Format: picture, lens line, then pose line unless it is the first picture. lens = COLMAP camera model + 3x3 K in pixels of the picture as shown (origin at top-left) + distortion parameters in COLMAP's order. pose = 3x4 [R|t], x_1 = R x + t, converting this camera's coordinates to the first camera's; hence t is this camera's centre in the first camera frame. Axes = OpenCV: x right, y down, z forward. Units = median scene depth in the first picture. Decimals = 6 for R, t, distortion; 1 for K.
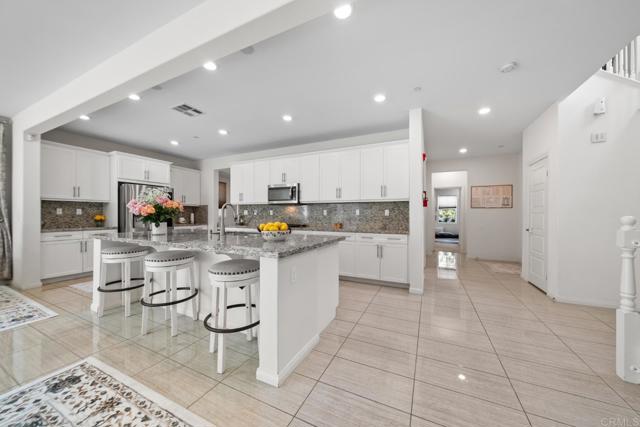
lens RADIAL K [[222.5, 0, 321.8], [0, 222.5, 214.5], [0, 0, 1]] dist [-0.005878, 0.000311]
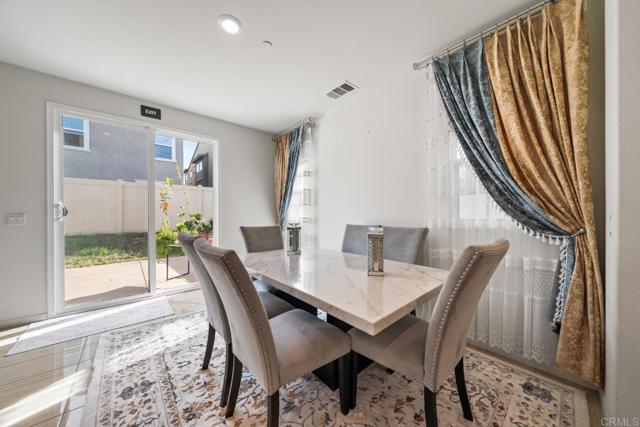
lens RADIAL K [[222.5, 0, 330.5], [0, 222.5, 214.9], [0, 0, 1]] dist [-0.005878, 0.000311]
pose [[-0.366601, -0.000860, -0.930378, -0.772857], [0.000619, 0.999999, -0.001169, -0.002468], [0.930378, -0.001005, -0.366600, 0.612628]]
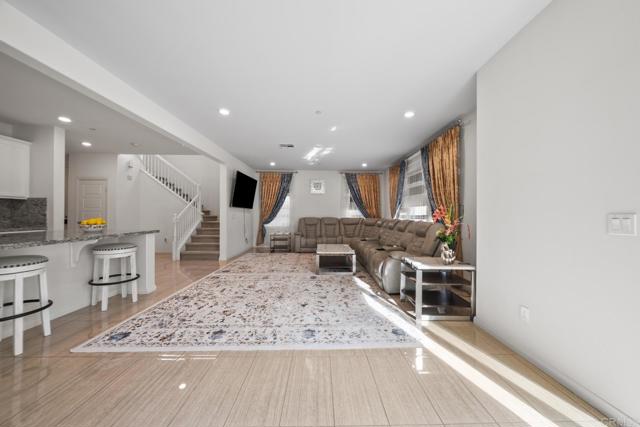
lens RADIAL K [[222.5, 0, 324.9], [0, 222.5, 212.0], [0, 0, 1]] dist [-0.005878, 0.000311]
pose [[-0.446281, 0.004531, 0.894882, -1.067310], [-0.008208, 0.999924, -0.009156, -0.002343], [-0.894855, -0.011432, -0.446210, 0.170722]]
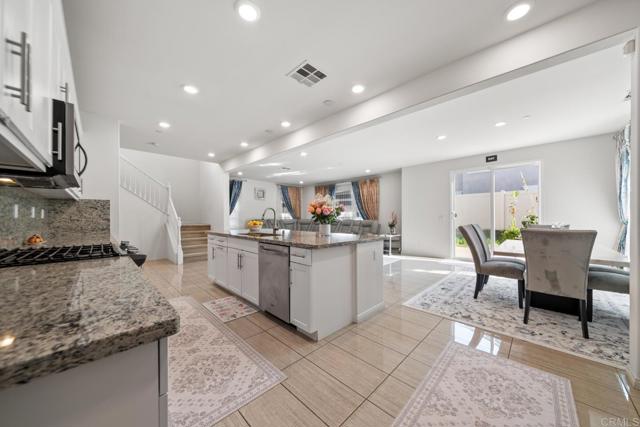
lens RADIAL K [[222.5, 0, 322.2], [0, 222.5, 216.3], [0, 0, 1]] dist [-0.005878, 0.000311]
pose [[-0.942935, 0.001057, 0.332976, -0.711402], [-0.000026, 0.999995, -0.003247, 0.000328], [-0.332978, -0.003070, -0.942930, 1.347437]]
